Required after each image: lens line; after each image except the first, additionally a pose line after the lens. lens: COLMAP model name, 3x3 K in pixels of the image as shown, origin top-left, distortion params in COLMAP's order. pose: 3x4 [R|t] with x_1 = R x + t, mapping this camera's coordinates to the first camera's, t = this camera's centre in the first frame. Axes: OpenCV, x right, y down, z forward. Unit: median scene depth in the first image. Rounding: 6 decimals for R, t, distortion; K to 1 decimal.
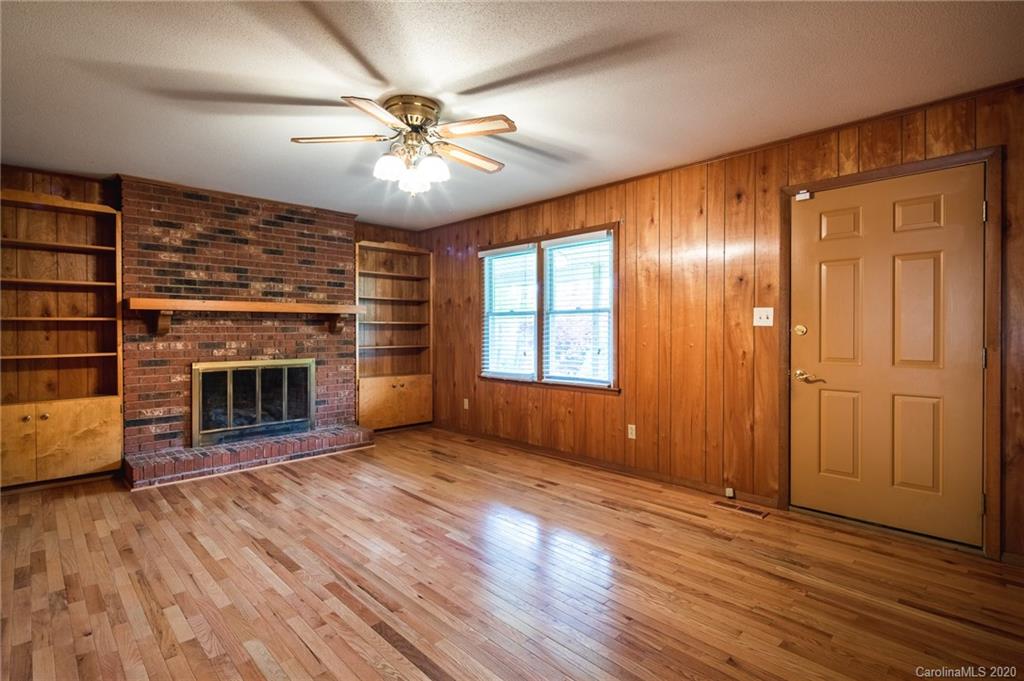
lens RADIAL K [[498.7, 0, 514.9], [0, 498.7, 335.6], [0, 0, 1]] dist [0.001054, -0.001424]
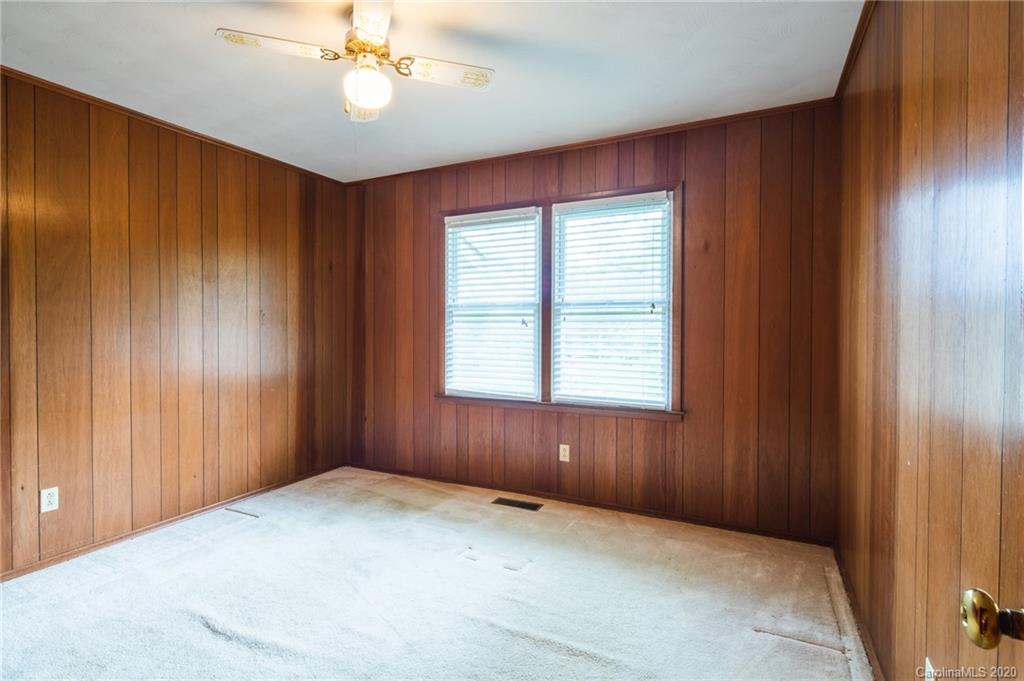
lens RADIAL K [[498.7, 0, 507.1], [0, 498.7, 344.4], [0, 0, 1]] dist [0.001054, -0.001424]
pose [[0.949840, 0.007857, 0.312636, -0.252059], [-0.007551, 0.999969, -0.002189, 0.011796], [-0.312644, -0.000281, 0.949870, 0.394176]]
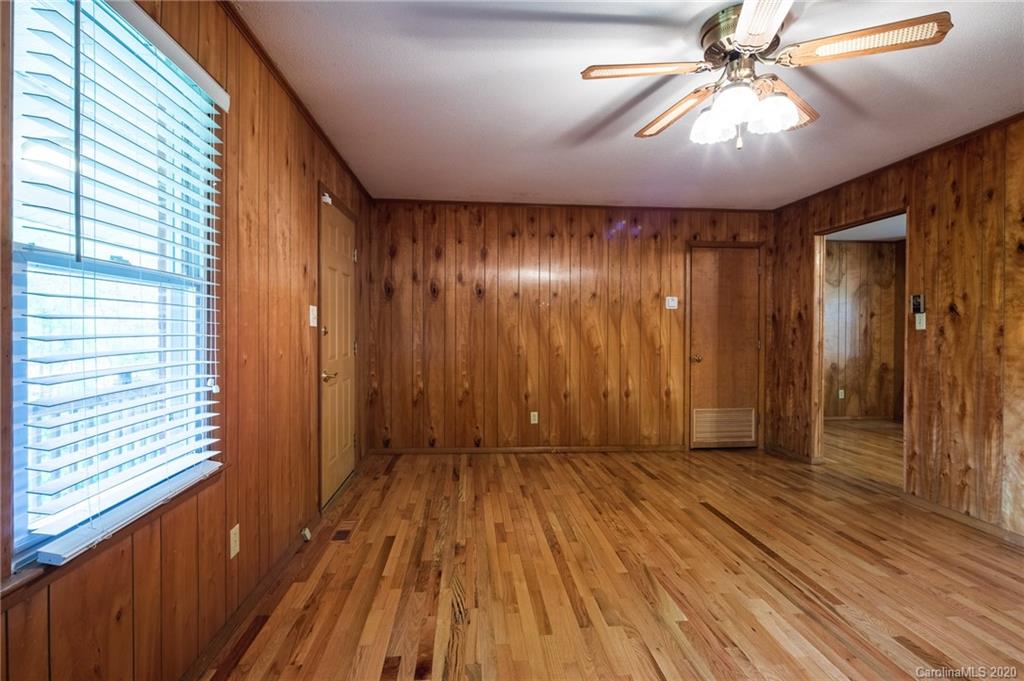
lens RADIAL K [[498.7, 0, 511.2], [0, 498.7, 337.9], [0, 0, 1]] dist [0.001054, -0.001424]
pose [[-0.772576, -0.012860, 0.634792, -0.295548], [0.002983, 0.999710, 0.023884, -0.015011], [-0.634915, 0.020346, -0.772314, 1.281910]]
